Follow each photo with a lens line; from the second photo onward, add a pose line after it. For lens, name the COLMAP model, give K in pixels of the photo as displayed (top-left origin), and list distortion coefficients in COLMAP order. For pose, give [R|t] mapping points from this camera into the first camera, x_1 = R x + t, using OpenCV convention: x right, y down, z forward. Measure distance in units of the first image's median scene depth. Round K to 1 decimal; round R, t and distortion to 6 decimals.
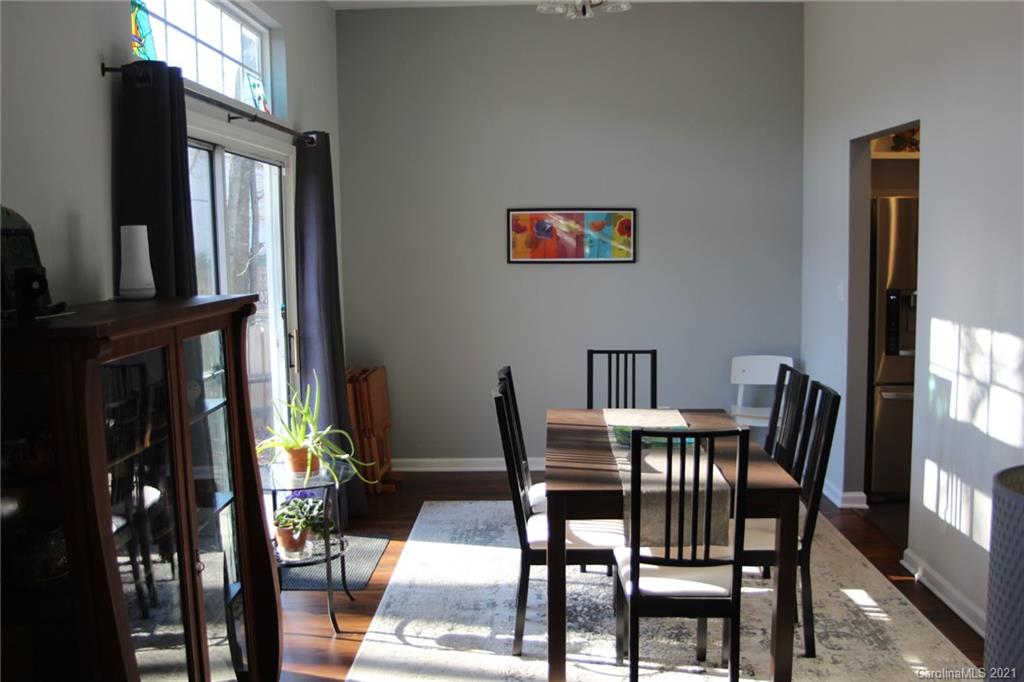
lens RADIAL K [[920.9, 0, 512.0], [0, 920.9, 341.0], [0, 0, 1]] dist [-0.063295, -0.001985]
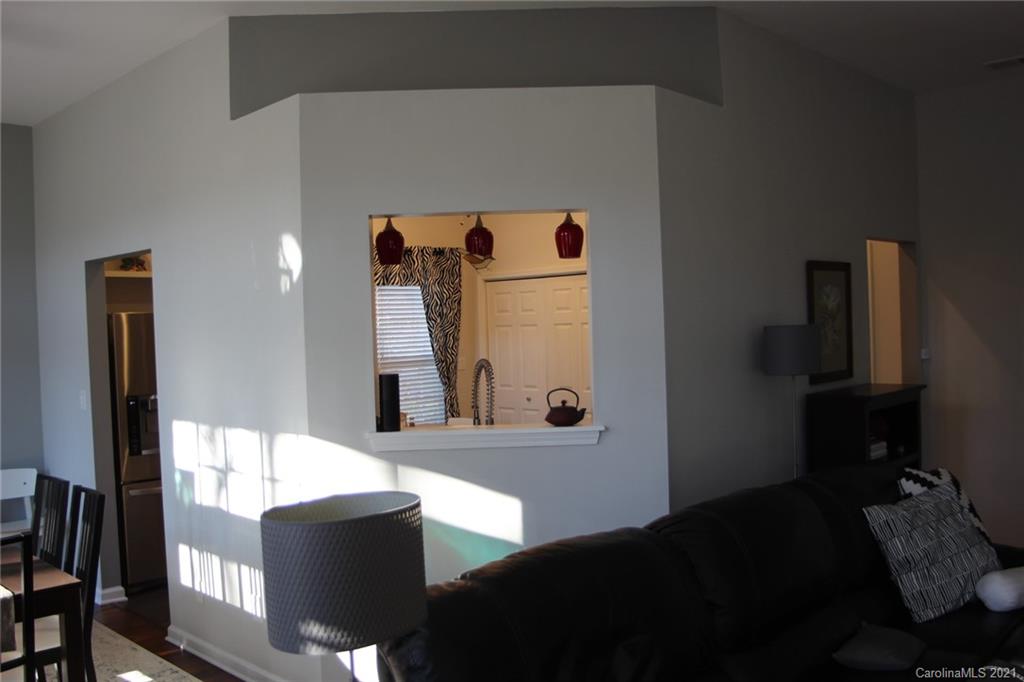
lens RADIAL K [[920.9, 0, 512.0], [0, 920.9, 341.0], [0, 0, 1]] dist [-0.063295, -0.001985]
pose [[0.684603, -0.020478, 0.728628, -0.082224], [0.099510, 0.992872, -0.065593, -0.005520], [-0.722092, 0.117411, 0.681761, -0.110094]]
